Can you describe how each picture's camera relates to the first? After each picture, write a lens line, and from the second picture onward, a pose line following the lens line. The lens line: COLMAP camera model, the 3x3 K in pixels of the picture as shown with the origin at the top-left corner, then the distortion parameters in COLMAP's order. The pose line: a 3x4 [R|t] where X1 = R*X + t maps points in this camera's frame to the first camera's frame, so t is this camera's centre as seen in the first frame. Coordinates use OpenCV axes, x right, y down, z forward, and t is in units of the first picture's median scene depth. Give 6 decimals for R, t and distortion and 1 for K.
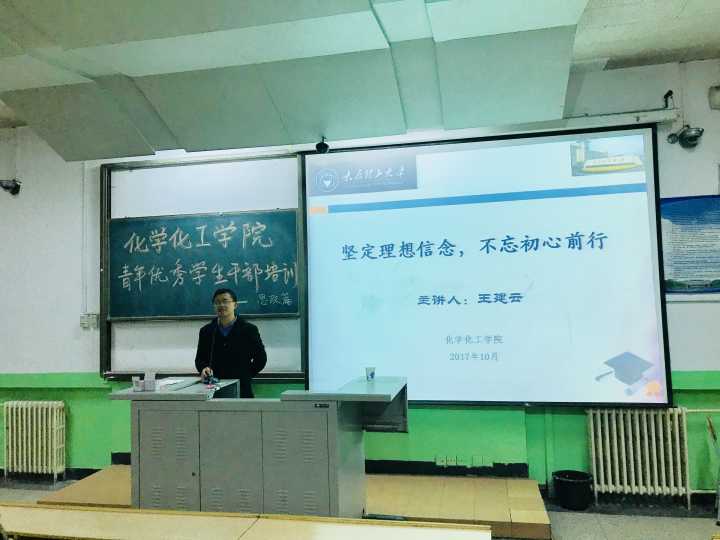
lens RADIAL K [[605.8, 0, 360.6], [0, 605.8, 267.9], [0, 0, 1]] dist [0.019295, 0.011923]
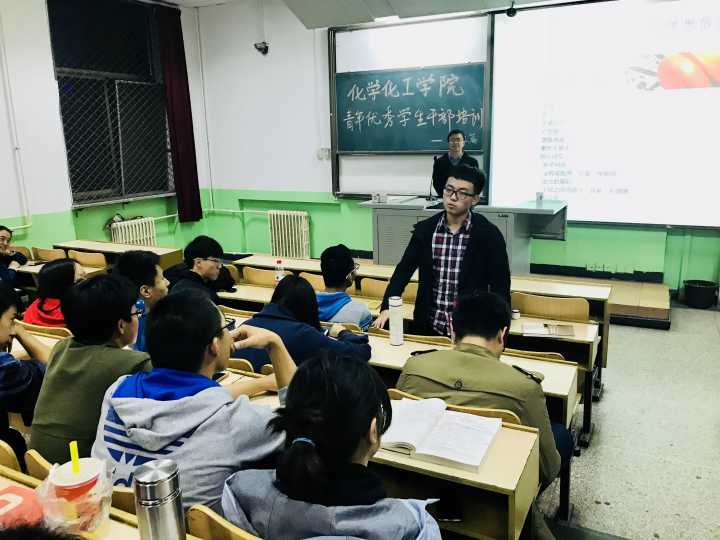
lens RADIAL K [[605.8, 0, 360.6], [0, 605.8, 267.9], [0, 0, 1]] dist [0.019295, 0.011923]
pose [[0.965241, 0.063834, -0.253447, -0.011494], [0.005776, 0.964269, 0.264861, -0.024070], [0.261299, -0.257119, 0.930383, -0.294912]]
